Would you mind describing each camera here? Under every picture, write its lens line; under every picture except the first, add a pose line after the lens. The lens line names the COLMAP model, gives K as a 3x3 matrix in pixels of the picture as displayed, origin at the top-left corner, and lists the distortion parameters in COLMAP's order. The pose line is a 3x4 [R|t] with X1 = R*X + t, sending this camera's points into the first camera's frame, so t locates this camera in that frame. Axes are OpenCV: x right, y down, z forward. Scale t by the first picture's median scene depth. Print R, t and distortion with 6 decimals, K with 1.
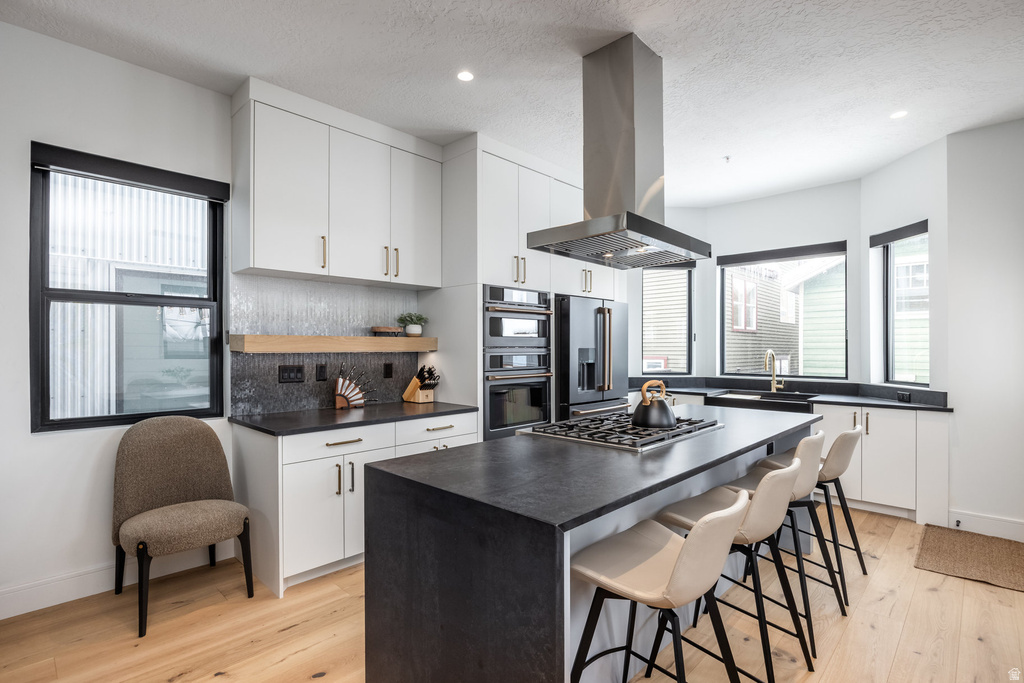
lens RADIAL K [[508.4, 0, 512.0], [0, 508.4, 341.5], [0, 0, 1]] dist [-0.002789, -0.000262]
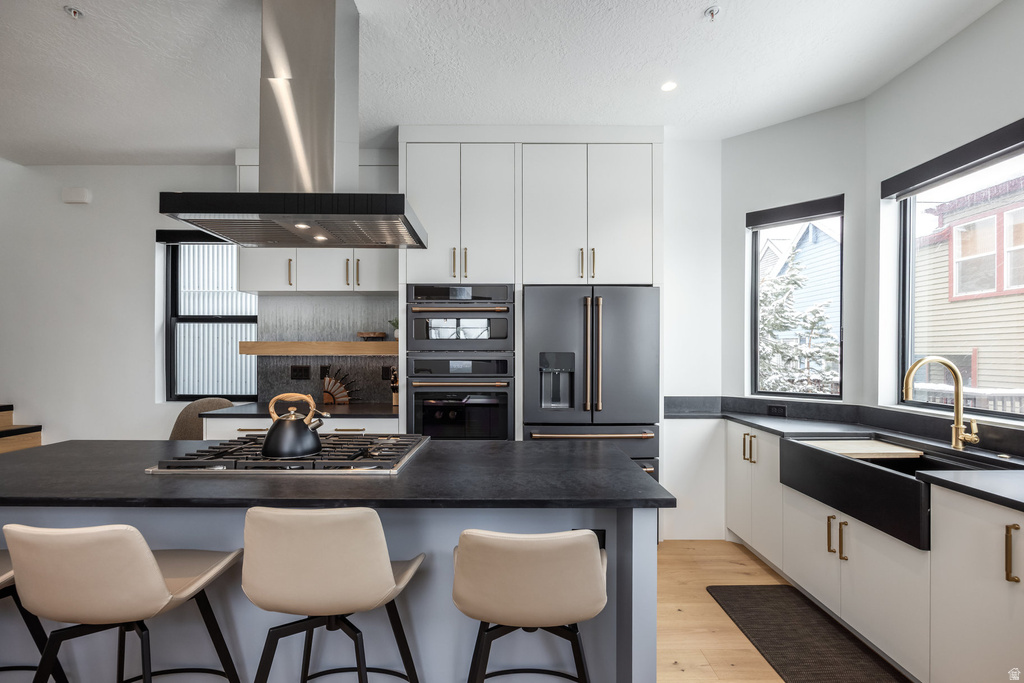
lens RADIAL K [[473.8, 0, 509.4], [0, 473.8, 347.1], [0, 0, 1]] dist [-0.012895, 0.000155]
pose [[0.690068, -0.006566, -0.723714, 0.717942], [0.007573, 0.999970, -0.001851, 0.007220], [0.723705, -0.004203, 0.690097, 0.540665]]
